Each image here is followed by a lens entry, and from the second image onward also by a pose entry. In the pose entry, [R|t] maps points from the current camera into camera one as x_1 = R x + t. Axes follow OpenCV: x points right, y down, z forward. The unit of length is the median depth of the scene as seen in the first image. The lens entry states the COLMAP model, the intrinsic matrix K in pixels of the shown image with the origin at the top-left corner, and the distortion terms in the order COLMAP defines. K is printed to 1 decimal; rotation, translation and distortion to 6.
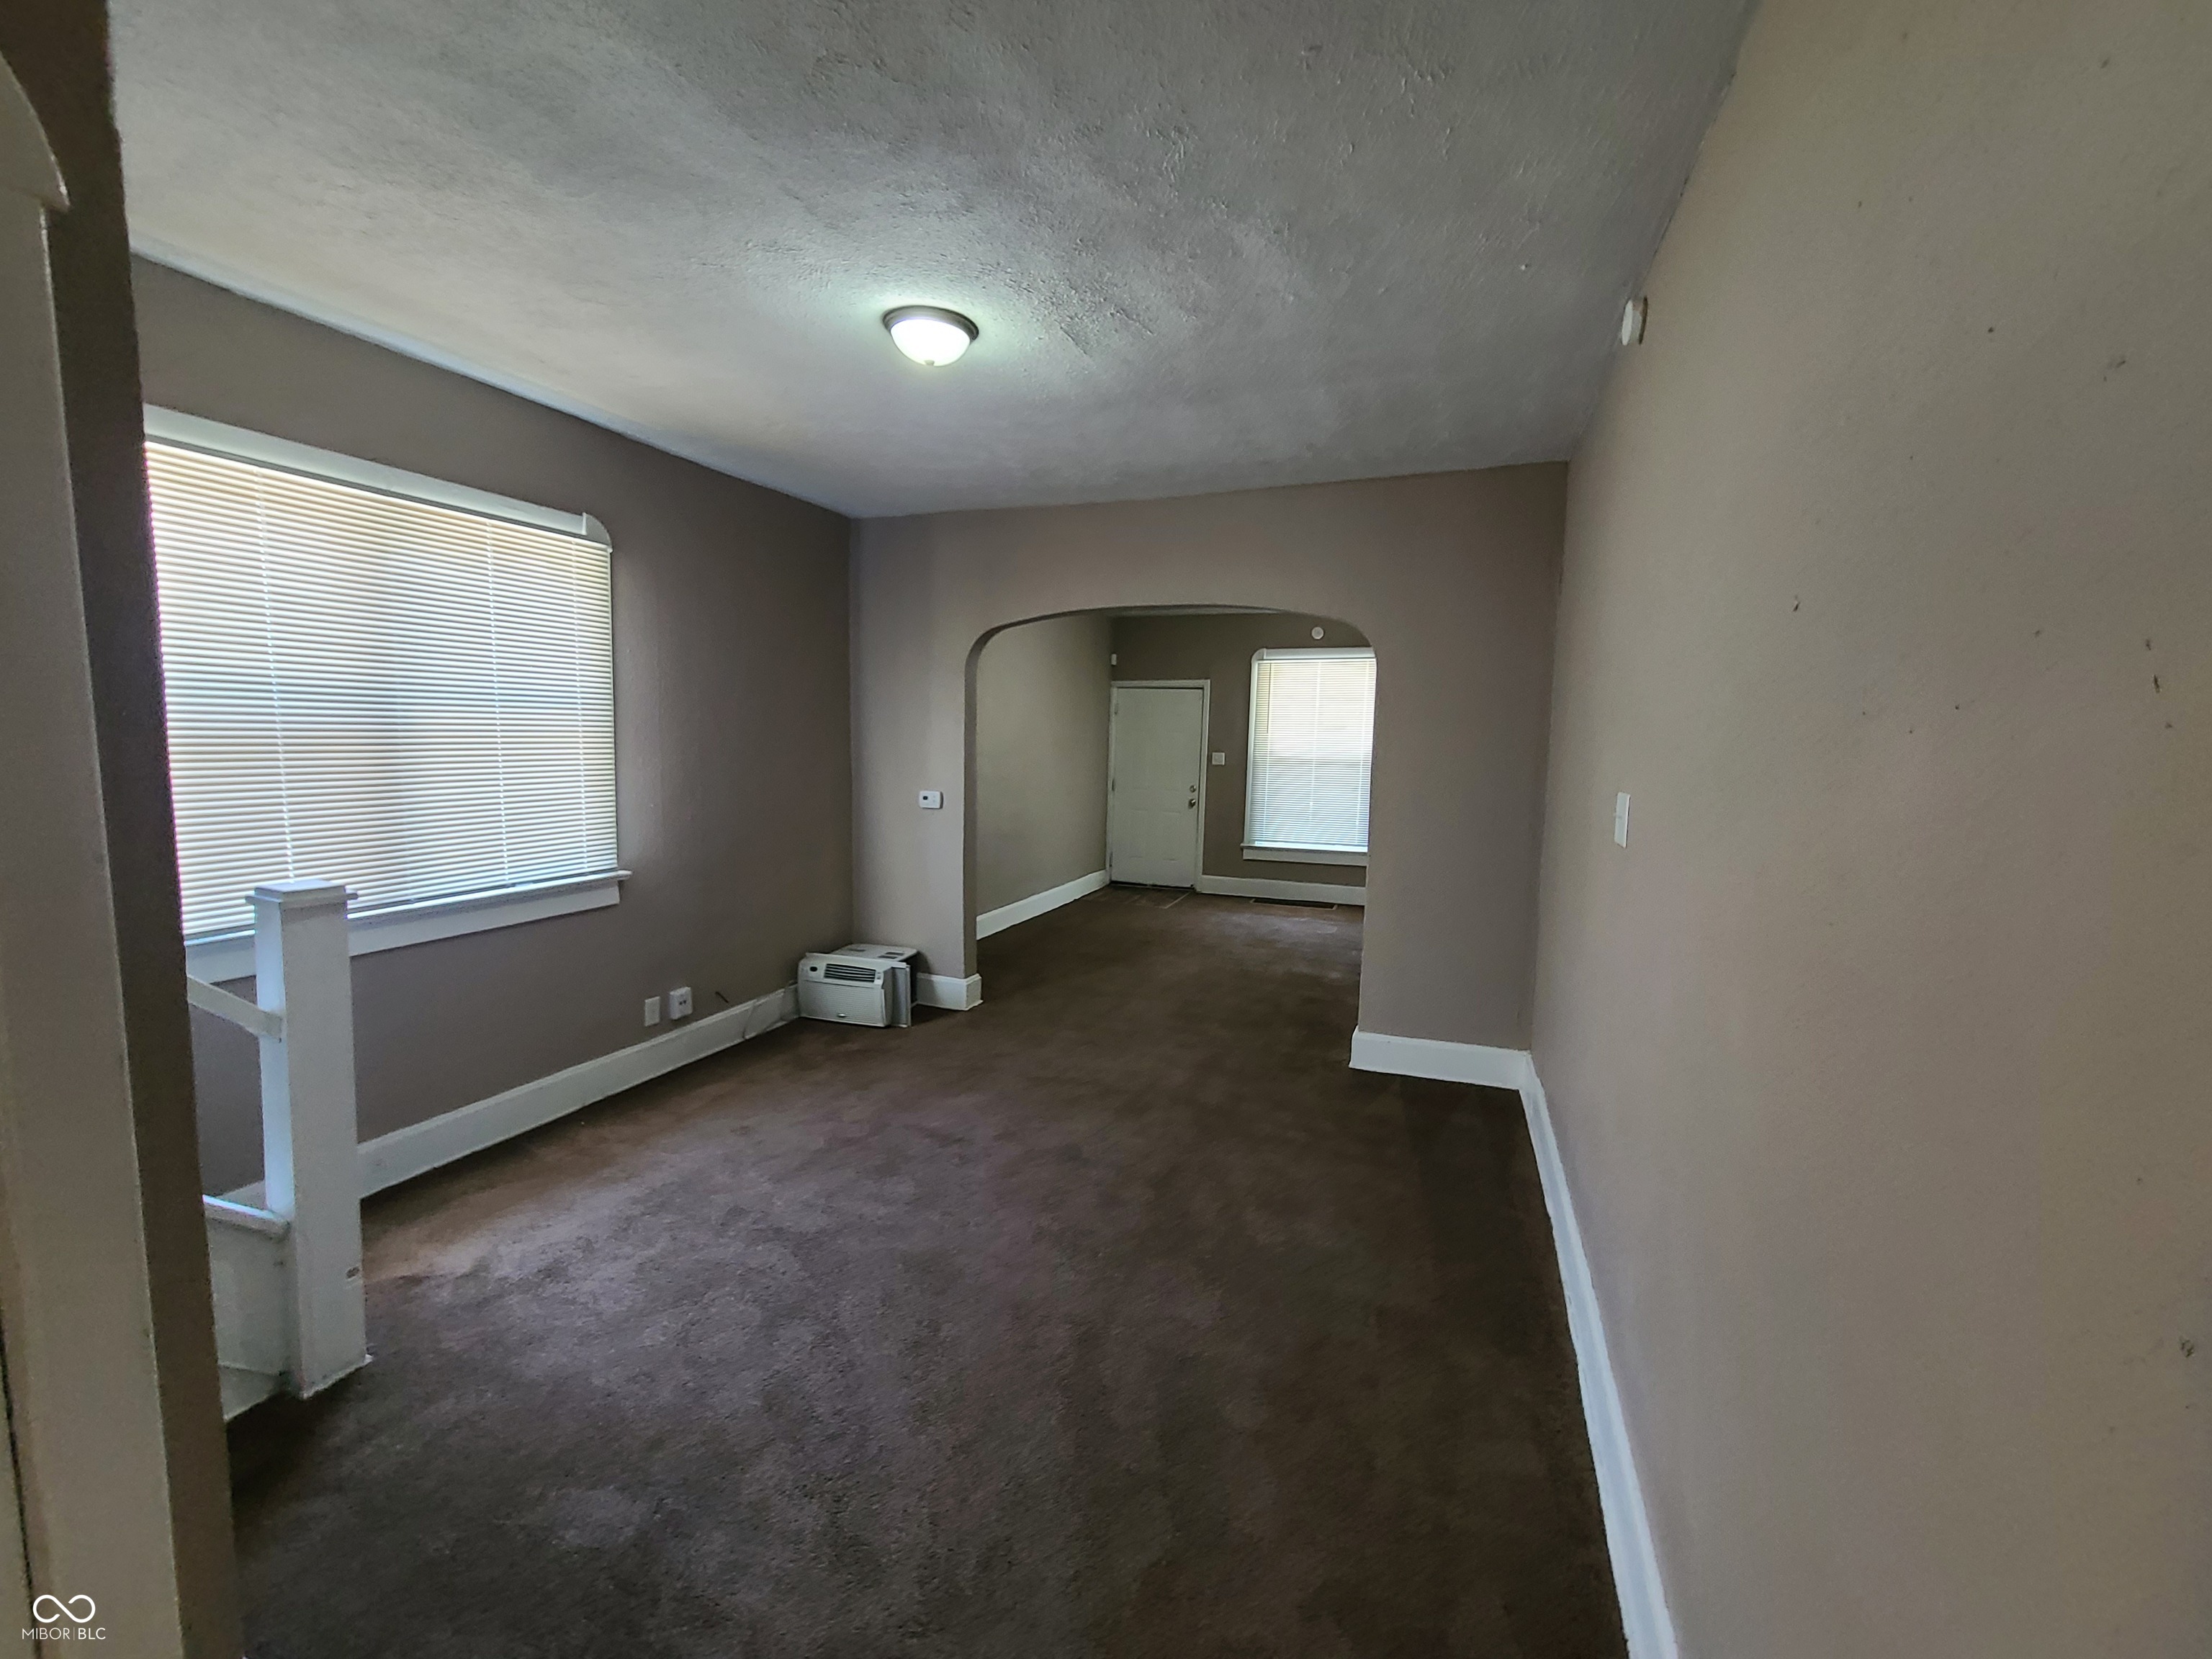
lens RADIAL K [[915.7, 0, 1114.2], [0, 915.7, 832.2], [0, 0, 1]] dist [-0.013862, -0.000261]
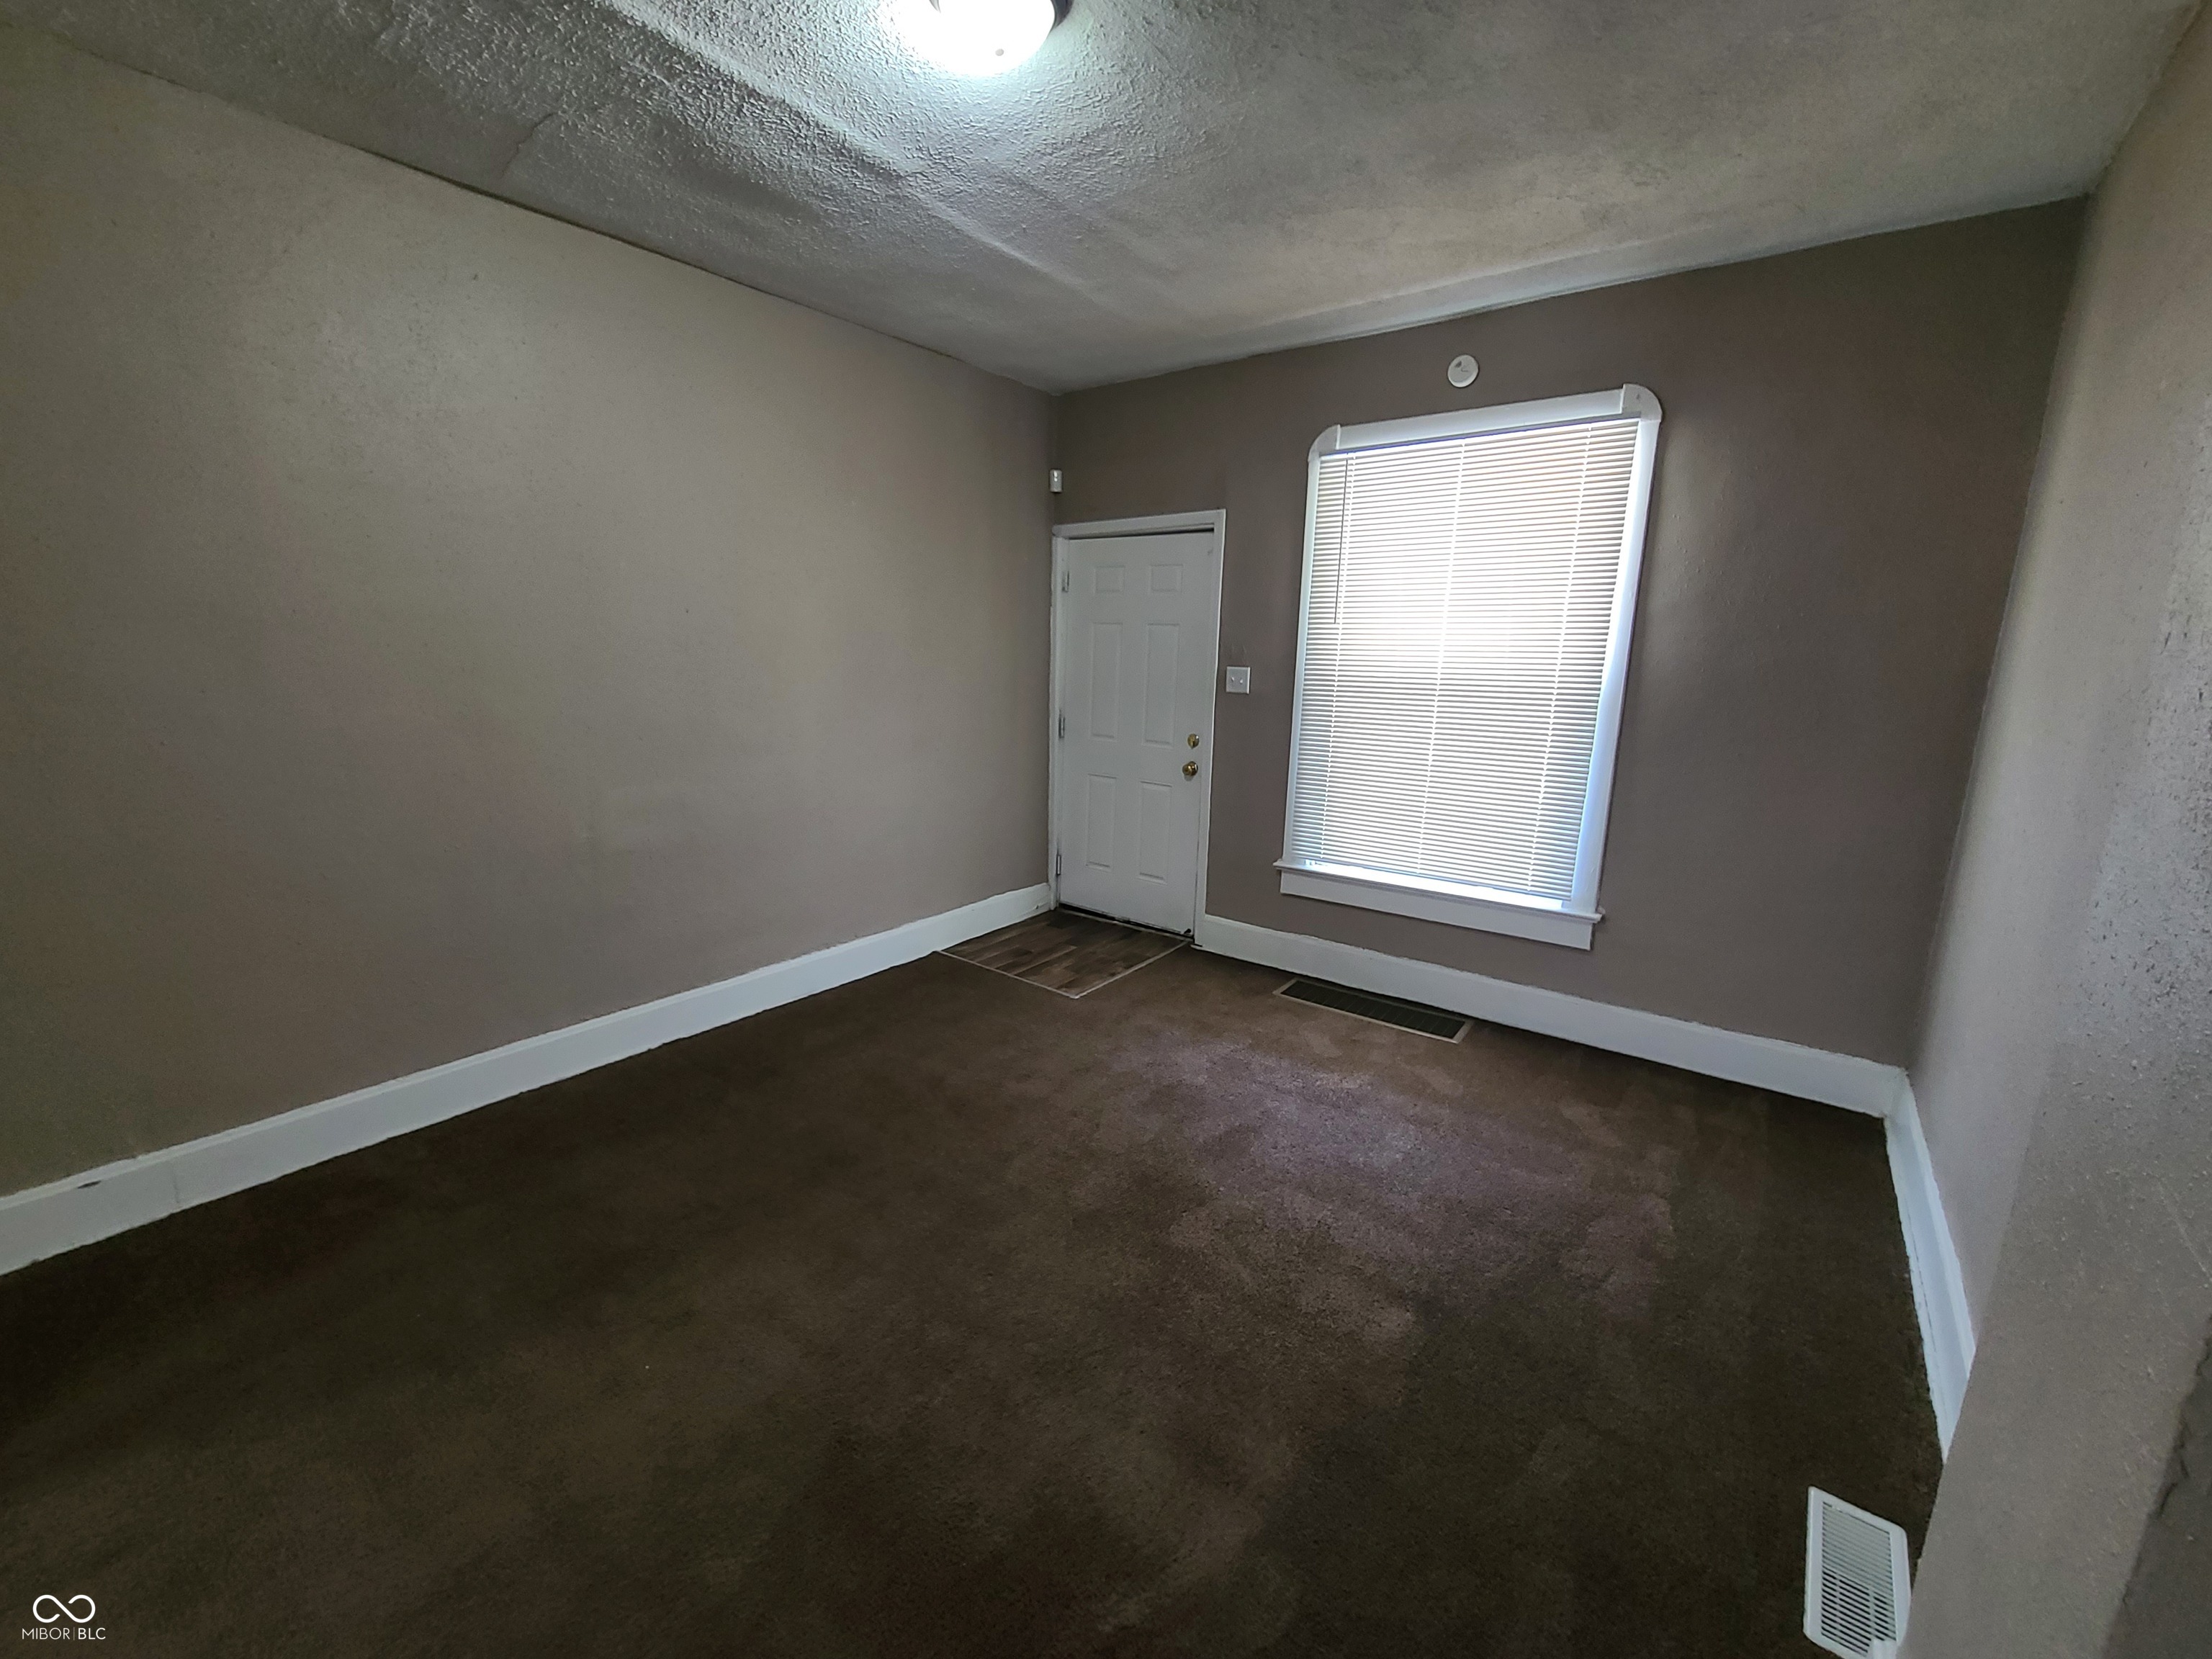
lens RADIAL K [[915.7, 0, 1085.1], [0, 915.7, 822.6], [0, 0, 1]] dist [-0.013862, -0.000261]
pose [[0.947723, 0.057496, -0.313872, 0.188148], [-0.027528, 0.994697, 0.099092, -0.050798], [0.317905, -0.085271, 0.944280, 0.512202]]
